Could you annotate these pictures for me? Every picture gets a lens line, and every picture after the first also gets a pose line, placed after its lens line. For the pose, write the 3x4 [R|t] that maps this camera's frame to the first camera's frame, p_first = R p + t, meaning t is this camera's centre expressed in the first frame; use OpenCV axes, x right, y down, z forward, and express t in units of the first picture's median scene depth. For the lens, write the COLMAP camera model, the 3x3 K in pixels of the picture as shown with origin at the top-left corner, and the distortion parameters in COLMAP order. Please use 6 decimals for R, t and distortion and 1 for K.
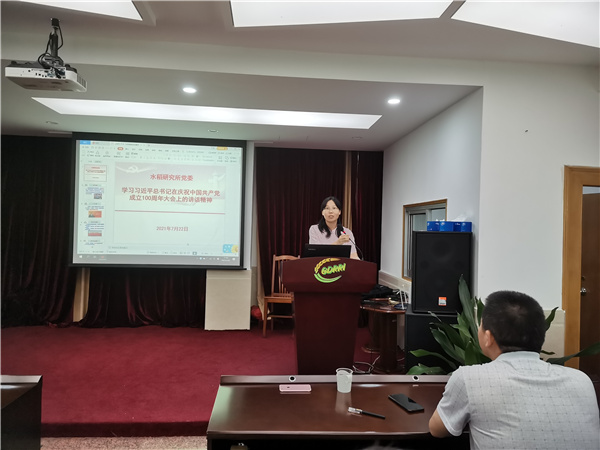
lens RADIAL K [[453.9, 0, 304.1], [0, 453.9, 225.4], [0, 0, 1]] dist [0.072135, -0.069864]
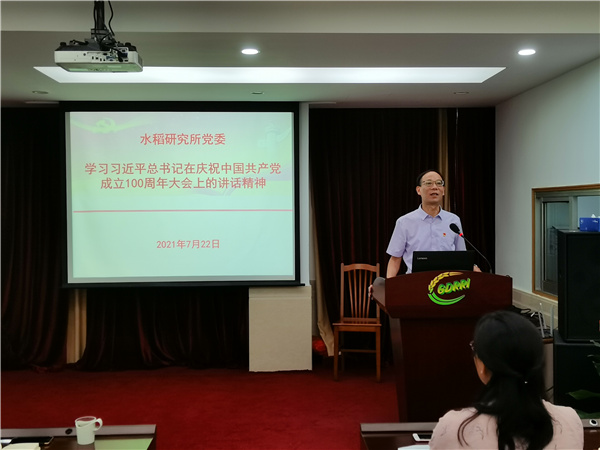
lens RADIAL K [[720.8, 0, 304.3], [0, 720.8, 227.2], [0, 0, 1]] dist [0.030976, 0.000000]
pose [[0.998392, -0.031281, -0.047285, -0.073430], [0.032666, 0.999051, 0.028818, -0.025930], [0.046338, -0.030316, 0.998466, -0.113972]]
